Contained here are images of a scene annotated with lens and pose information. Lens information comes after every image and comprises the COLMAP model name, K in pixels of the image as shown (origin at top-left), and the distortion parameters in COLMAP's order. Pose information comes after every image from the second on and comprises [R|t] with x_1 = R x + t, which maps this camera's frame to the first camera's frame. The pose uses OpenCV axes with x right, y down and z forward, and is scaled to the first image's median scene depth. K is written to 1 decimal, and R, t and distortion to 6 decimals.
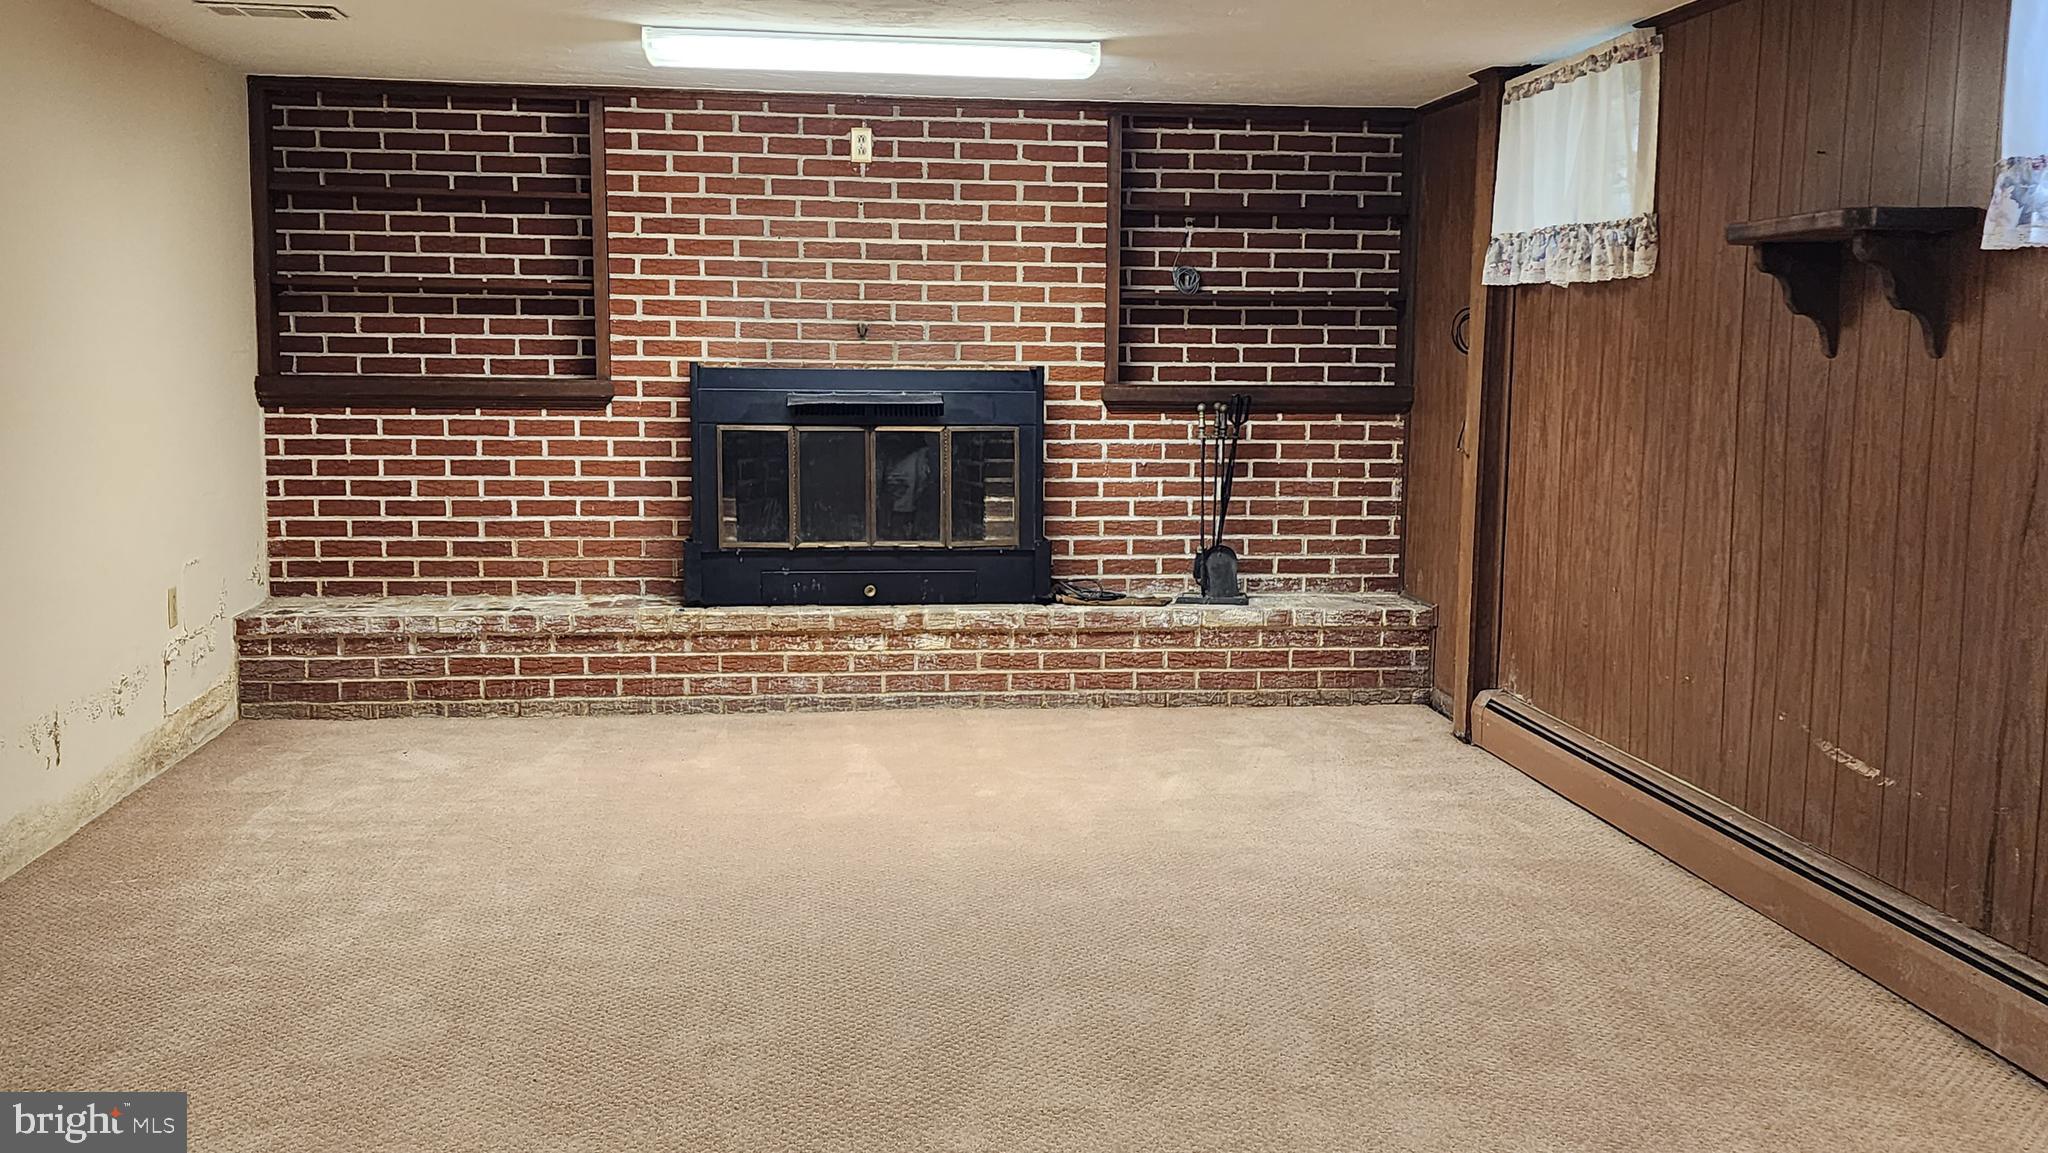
lens RADIAL K [[2035.7, 0, 1027.6], [0, 2035.7, 588.8], [0, 0, 1]] dist [0.076447, 0.000000]
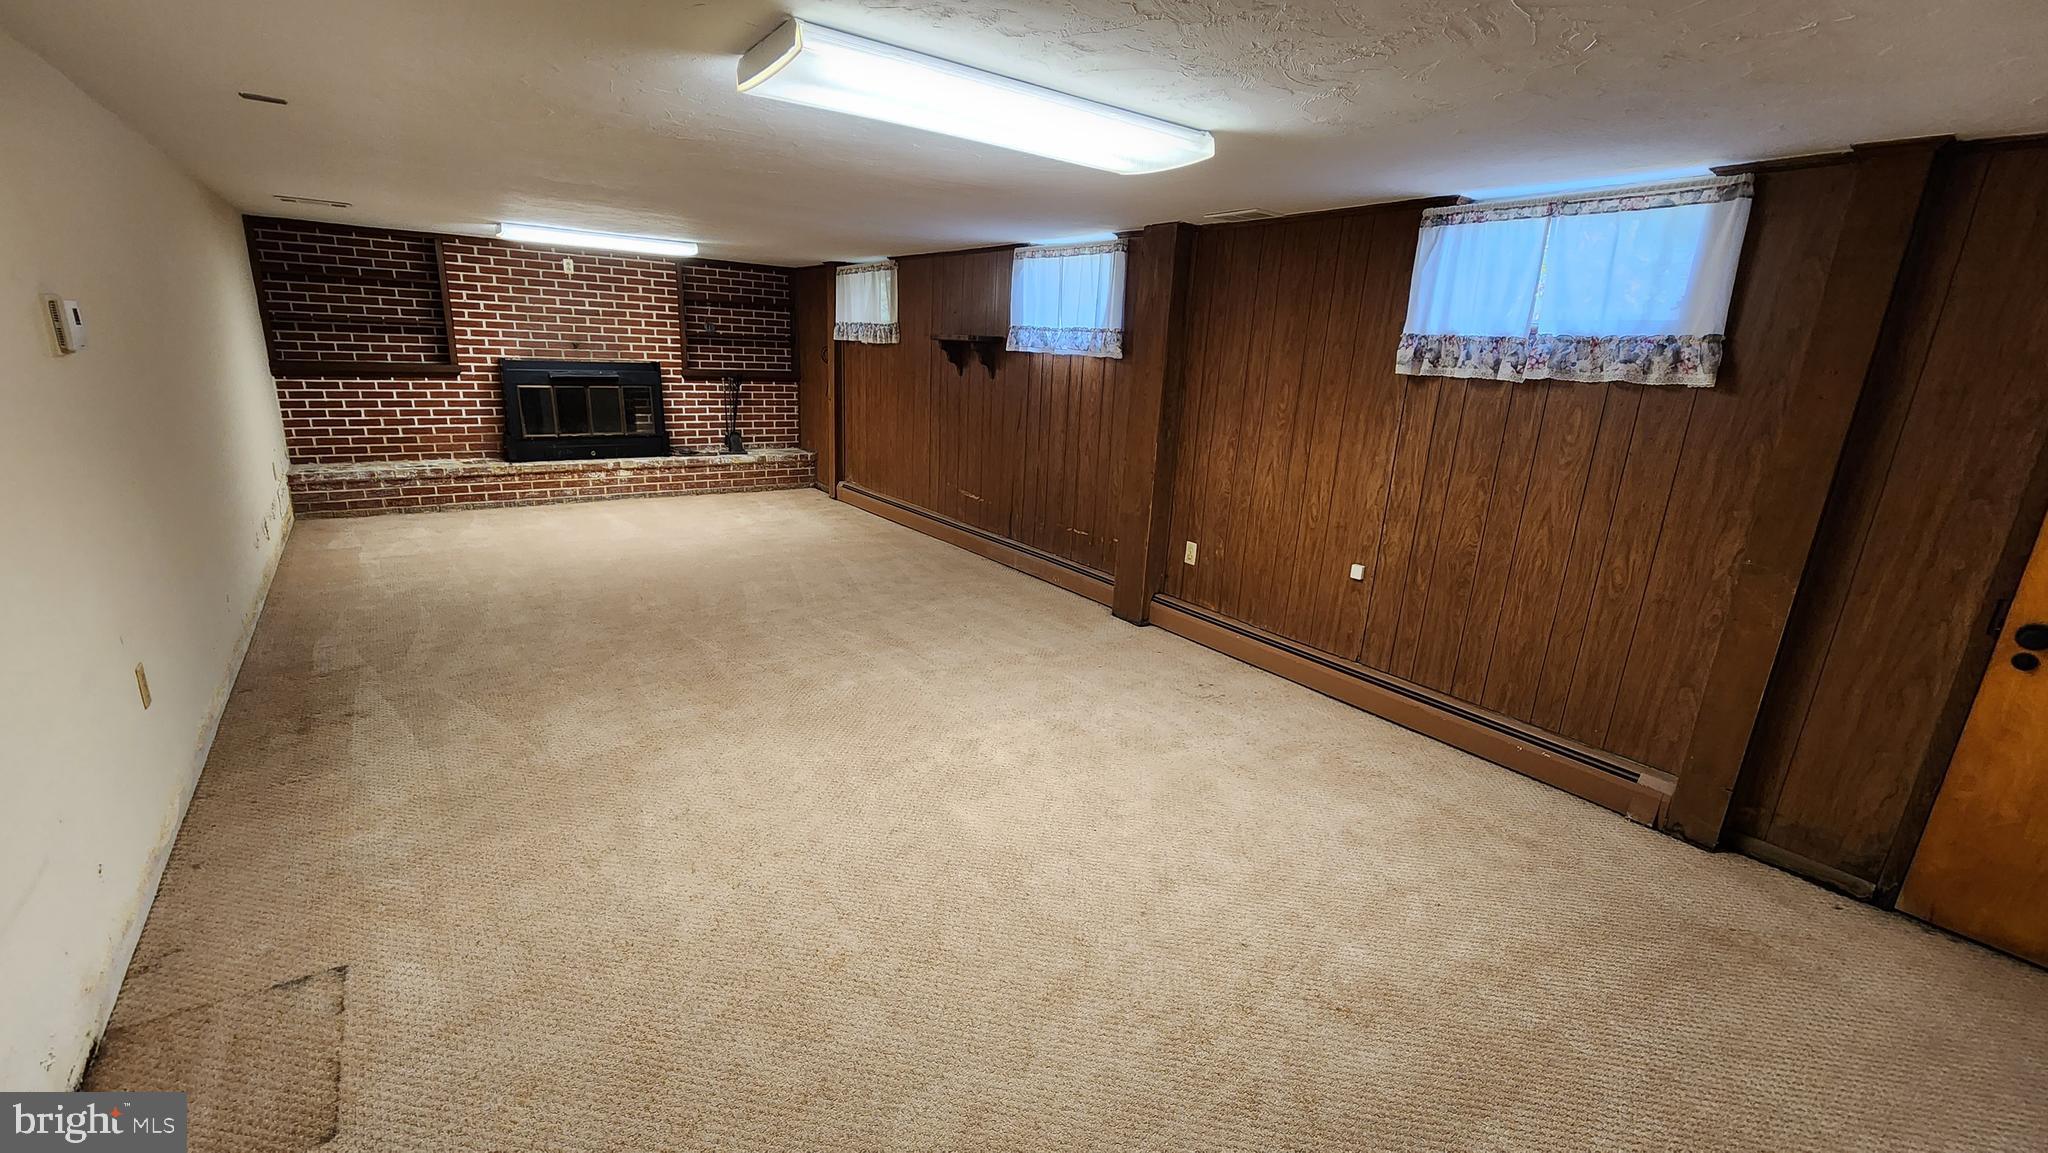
lens RADIAL K [[843.5, 0, 1019.8], [0, 843.5, 583.7], [0, 0, 1]] dist [-0.000290, -0.001973]
pose [[0.872662, -0.104551, 0.477001, -0.131729], [0.023718, 0.984733, 0.172448, -0.007554], [-0.487748, -0.139175, 0.861819, -0.170921]]
